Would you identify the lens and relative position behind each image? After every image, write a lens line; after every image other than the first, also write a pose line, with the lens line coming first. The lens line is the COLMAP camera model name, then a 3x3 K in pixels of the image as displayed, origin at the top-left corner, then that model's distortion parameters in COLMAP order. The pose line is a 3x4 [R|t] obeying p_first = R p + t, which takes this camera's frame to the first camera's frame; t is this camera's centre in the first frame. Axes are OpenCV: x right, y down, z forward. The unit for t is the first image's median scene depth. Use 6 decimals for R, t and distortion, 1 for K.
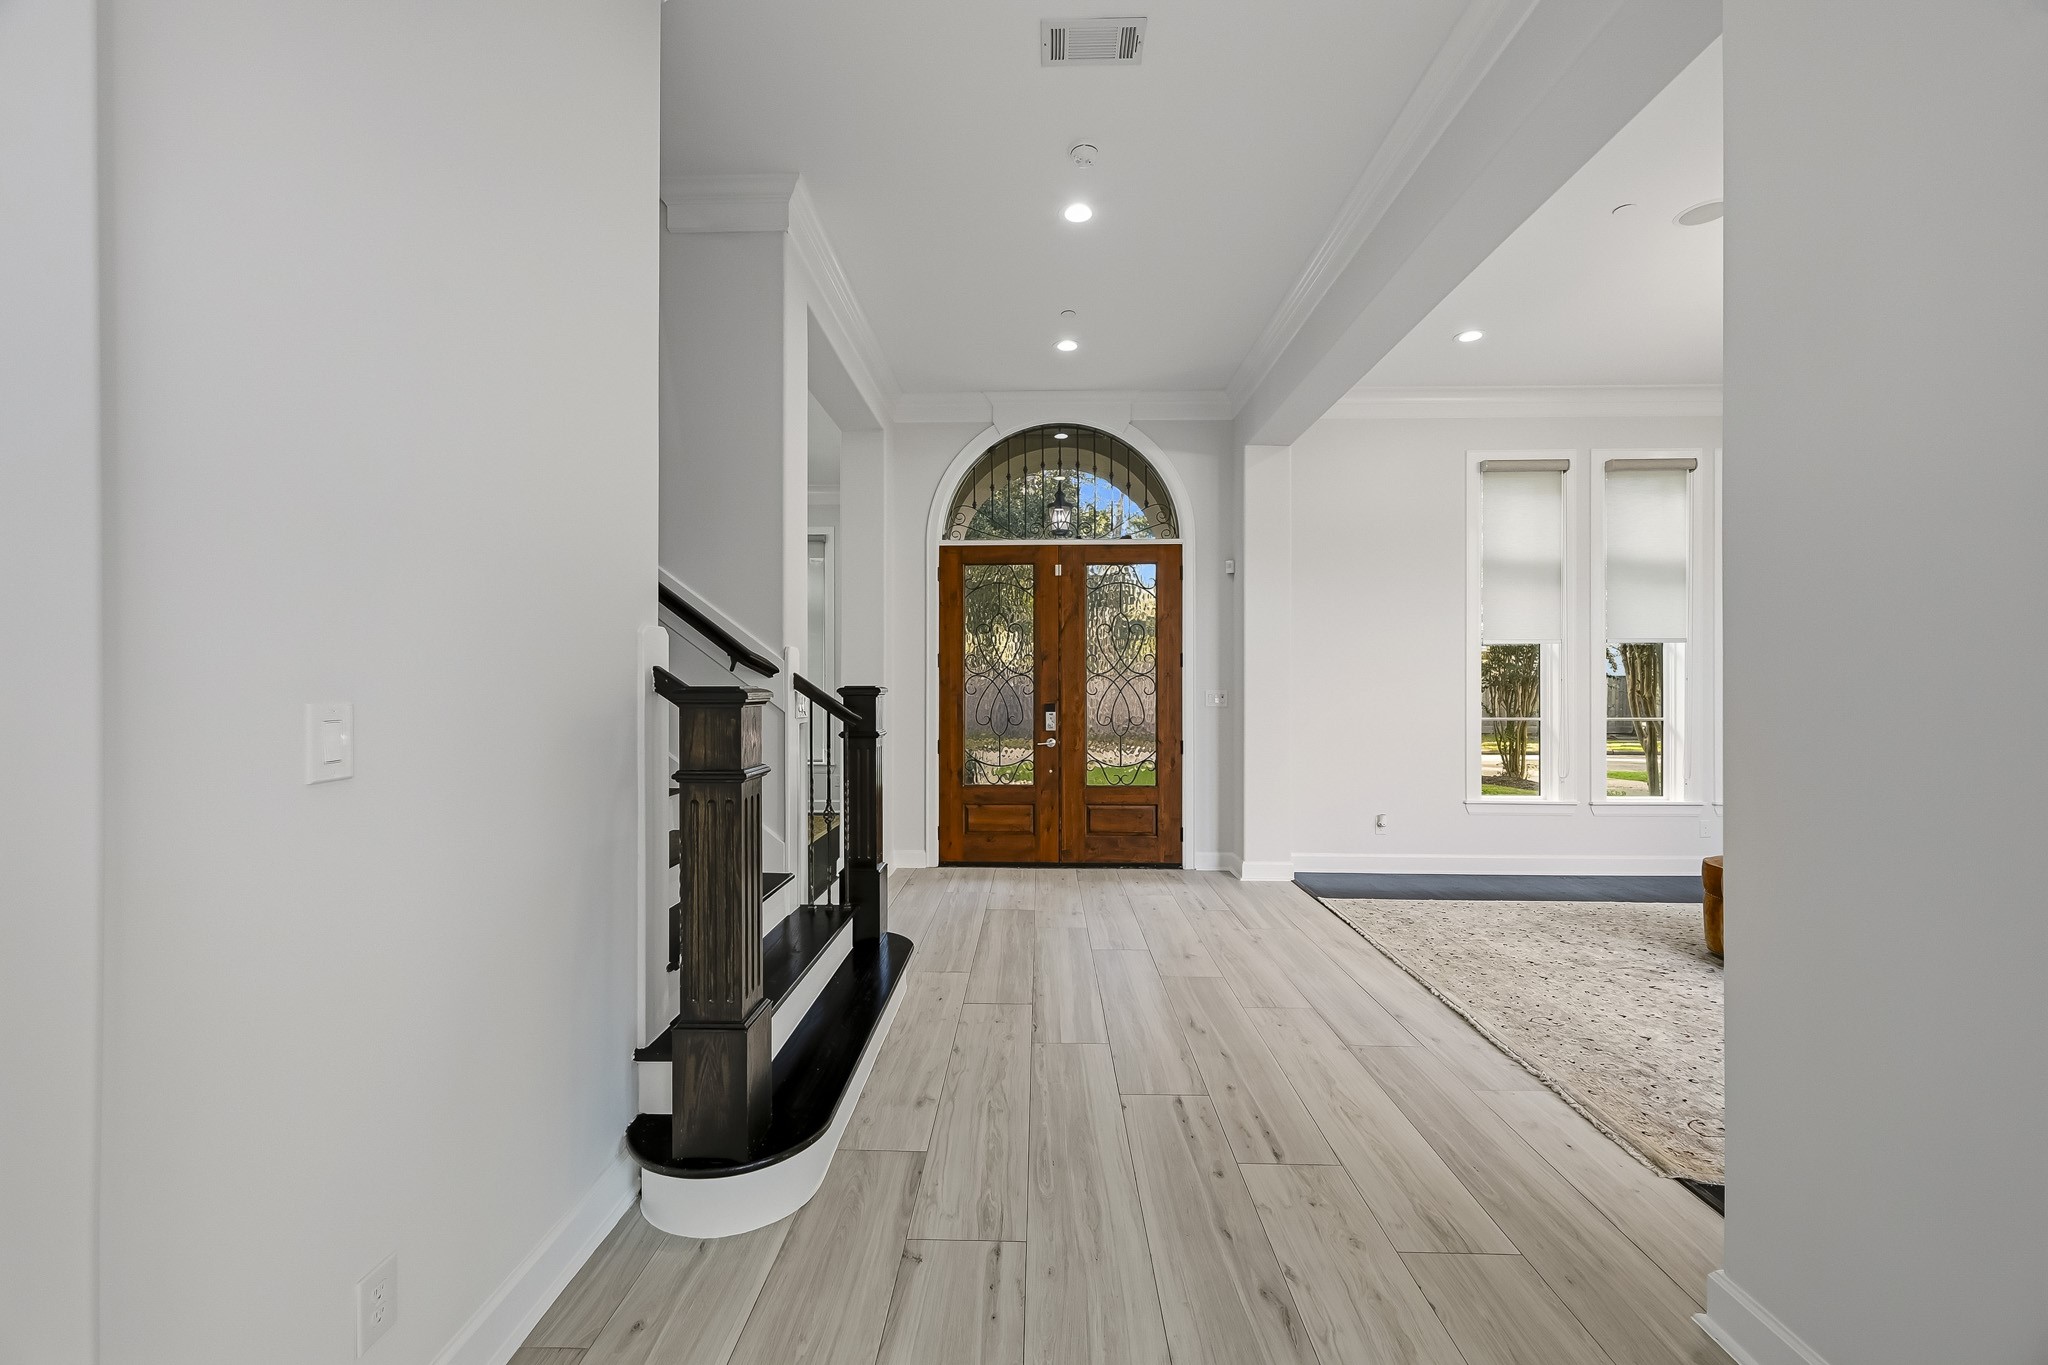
lens RADIAL K [[812.7, 0, 1016.3], [0, 812.7, 683.0], [0, 0, 1]] dist [-0.000916, 0.004157]
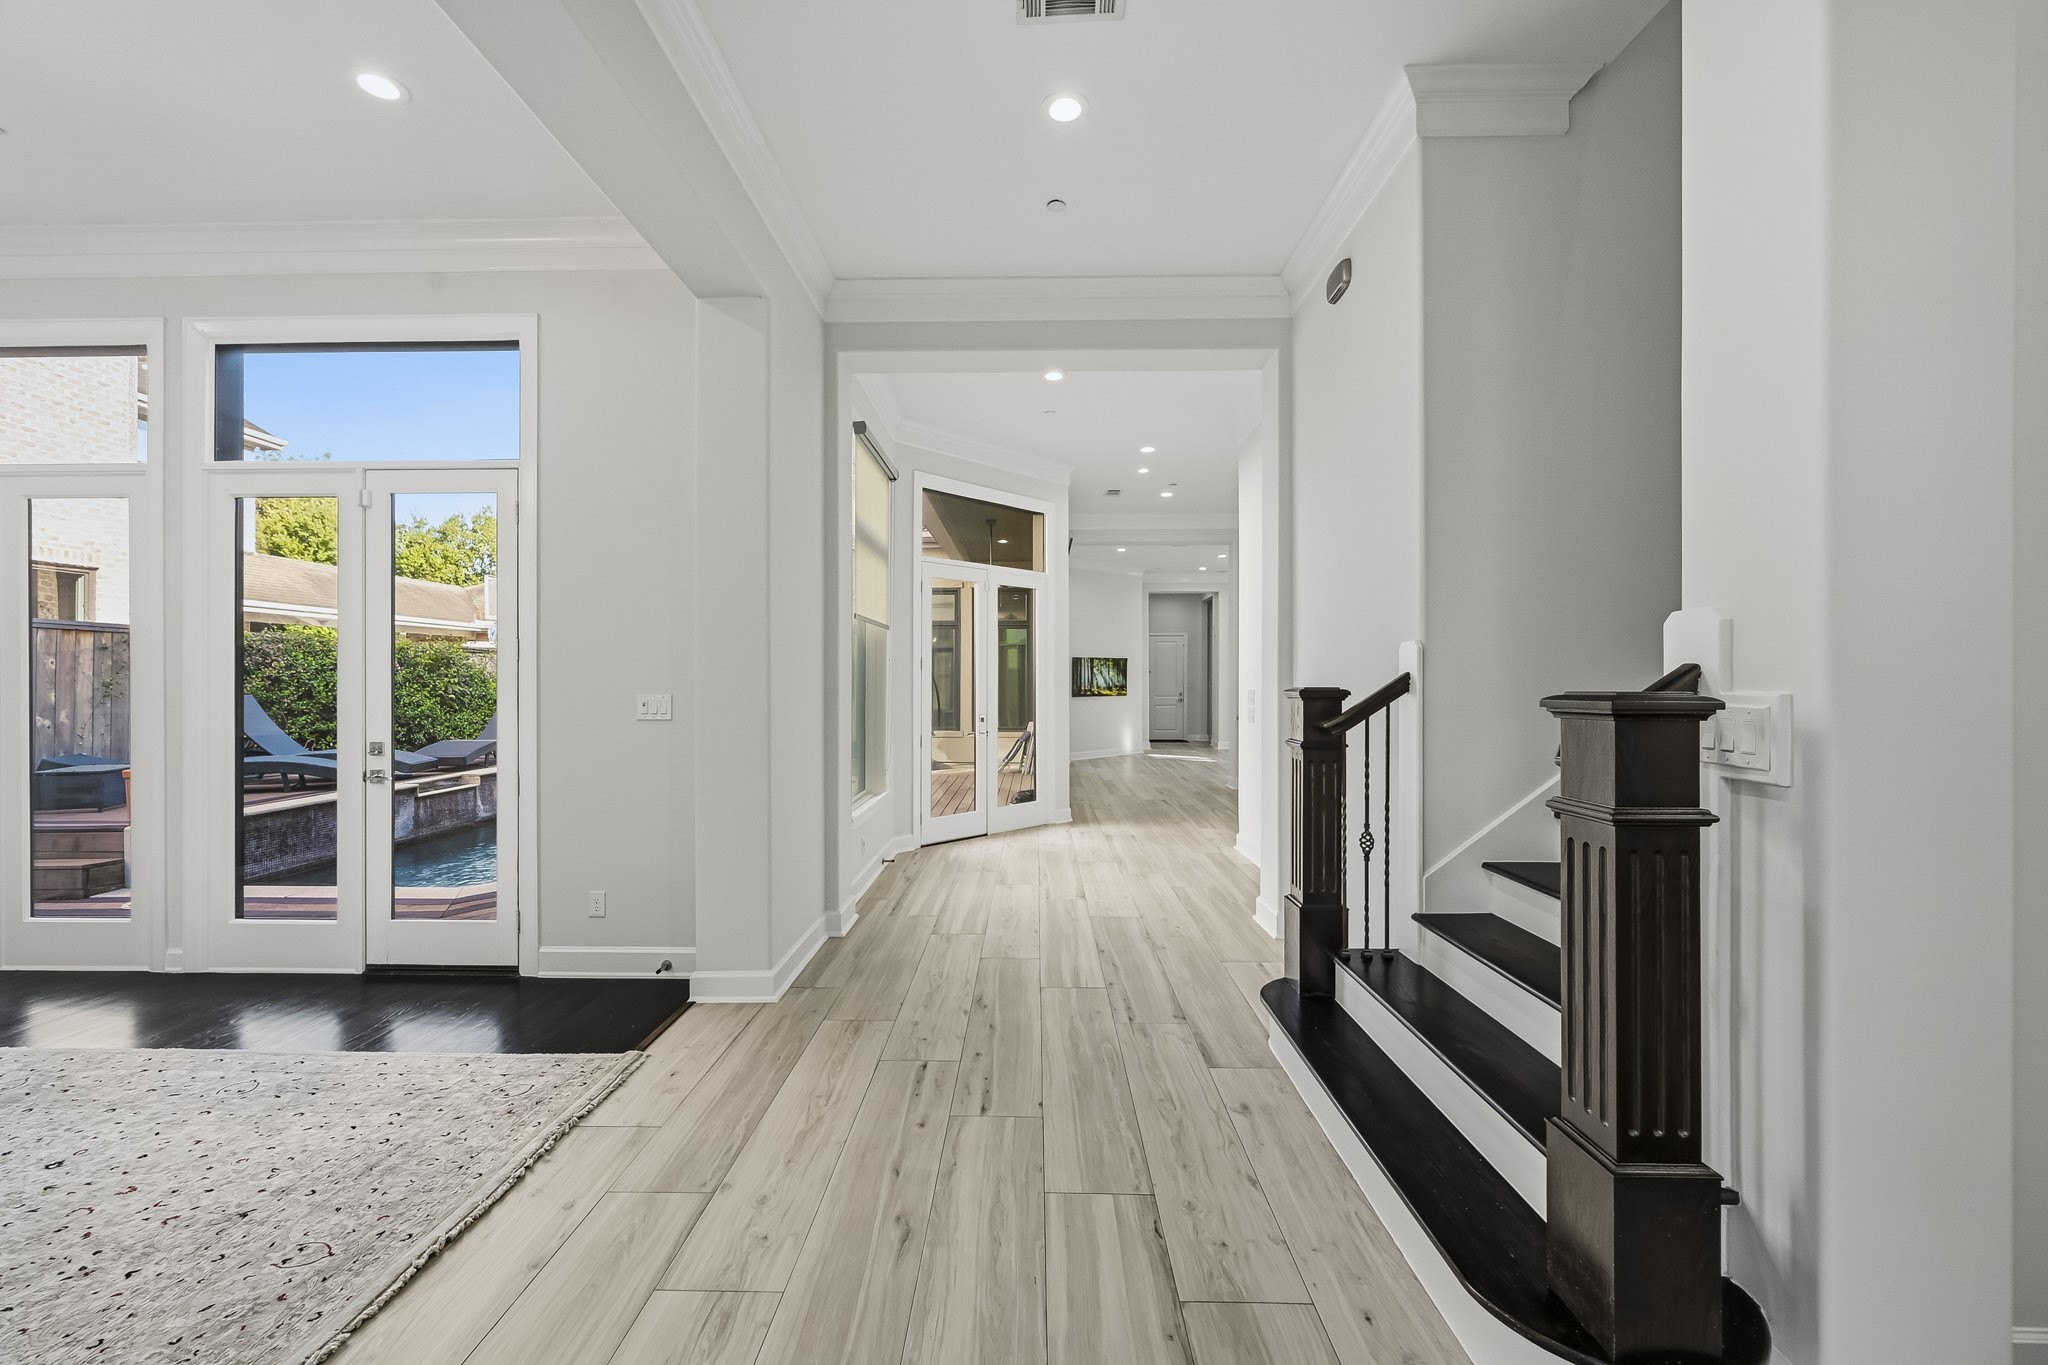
lens RADIAL K [[812.7, 0, 1016.3], [0, 812.7, 683.0], [0, 0, 1]] dist [-0.000916, 0.004157]
pose [[-0.999982, 0.000291, -0.005970, 0.158154], [0.000295, 1.000000, -0.000646, -0.002336], [0.005970, -0.000648, -0.999982, 1.885259]]
